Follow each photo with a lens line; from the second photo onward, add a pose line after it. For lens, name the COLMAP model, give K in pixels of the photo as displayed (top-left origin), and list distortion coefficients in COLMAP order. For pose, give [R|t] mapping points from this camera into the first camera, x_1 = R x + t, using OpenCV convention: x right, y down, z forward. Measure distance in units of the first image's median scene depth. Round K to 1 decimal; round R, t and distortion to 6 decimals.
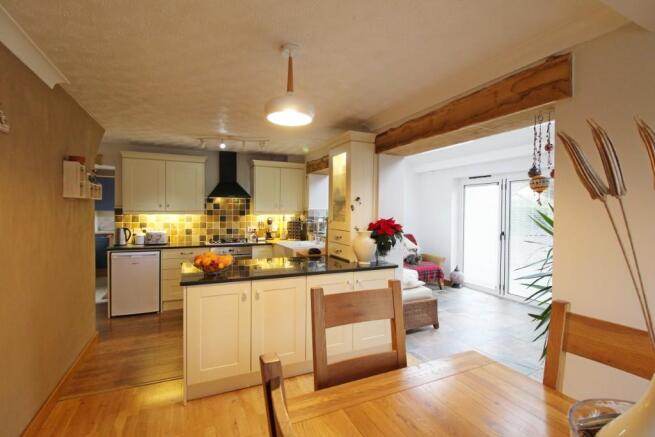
lens RADIAL K [[303.4, 0, 333.8], [0, 303.4, 217.0], [0, 0, 1]] dist [-0.013796, -0.000557]
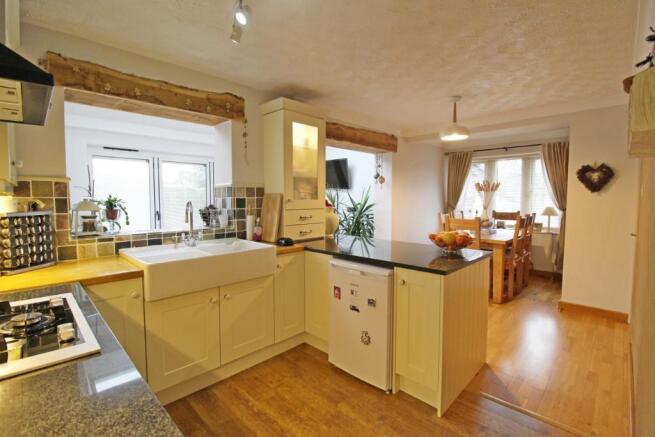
lens RADIAL K [[303.4, 0, 333.8], [0, 303.4, 217.0], [0, 0, 1]] dist [-0.013796, -0.000557]
pose [[-0.357045, -0.067500, 0.931645, -0.552688], [0.017059, 0.996748, 0.078754, 0.000044], [-0.933931, 0.044011, -0.354732, 0.792662]]
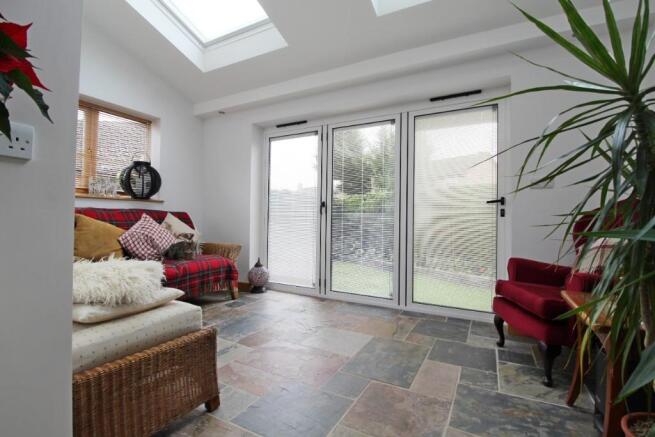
lens RADIAL K [[303.4, 0, 333.8], [0, 303.4, 217.0], [0, 0, 1]] dist [-0.013796, -0.000557]
pose [[0.801481, 0.010385, 0.597930, 0.162953], [0.003556, 0.999749, -0.022130, 0.096744], [-0.598010, 0.019863, 0.801243, 0.424248]]
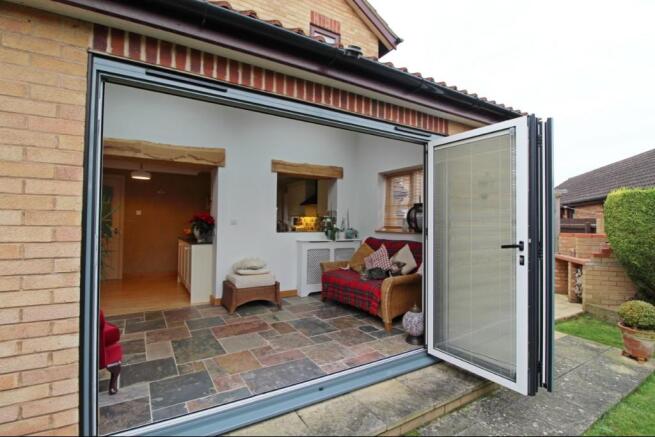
lens RADIAL K [[303.4, 0, 333.8], [0, 303.4, 217.0], [0, 0, 1]] dist [-0.013796, -0.000557]
pose [[0.132792, -0.021958, -0.990901, 0.997632], [-0.031794, 0.999146, -0.026401, 0.030038], [0.990634, 0.035010, 0.131981, 0.834826]]
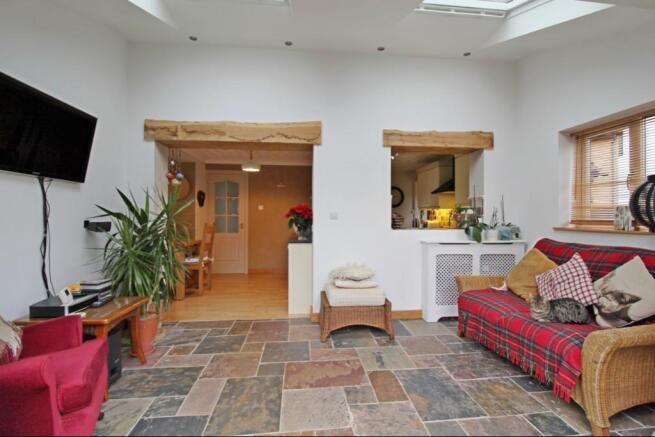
lens RADIAL K [[303.4, 0, 333.8], [0, 303.4, 217.0], [0, 0, 1]] dist [-0.013796, -0.000557]
pose [[-0.319497, -0.004112, -0.947578, 0.738228], [-0.023848, 0.999709, 0.003703, 0.030999], [0.947287, 0.023781, -0.319502, 0.878107]]
